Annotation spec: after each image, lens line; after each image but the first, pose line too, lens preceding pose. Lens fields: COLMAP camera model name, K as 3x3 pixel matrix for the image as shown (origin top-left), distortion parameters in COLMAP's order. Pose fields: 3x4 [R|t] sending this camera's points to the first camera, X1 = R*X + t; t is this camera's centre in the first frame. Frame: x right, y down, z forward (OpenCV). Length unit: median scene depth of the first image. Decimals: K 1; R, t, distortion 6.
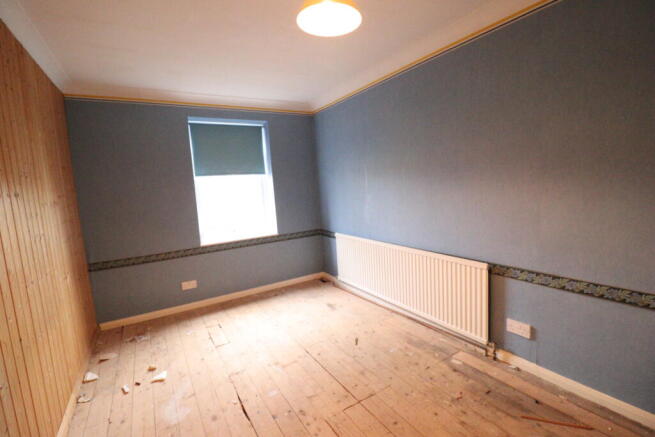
lens RADIAL K [[307.2, 0, 332.8], [0, 307.2, 216.3], [0, 0, 1]] dist [0.002269, -0.014790]
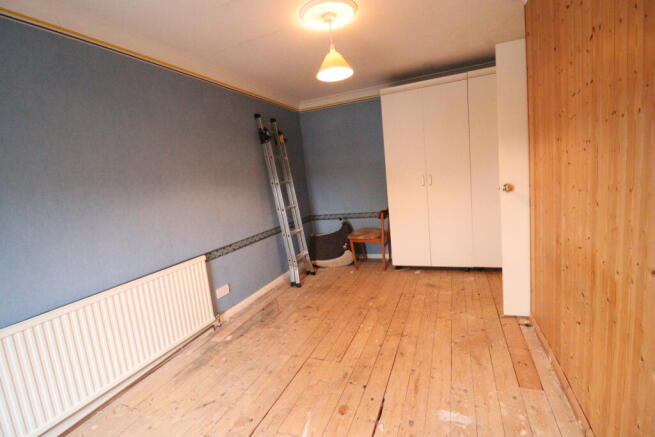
lens RADIAL K [[307.2, 0, 332.8], [0, 307.2, 216.3], [0, 0, 1]] dist [0.002269, -0.014790]
pose [[-0.593357, 0.013043, 0.804834, -0.832881], [0.220647, 0.964206, 0.147044, -0.066057], [-0.774108, 0.264834, -0.574996, 1.310869]]
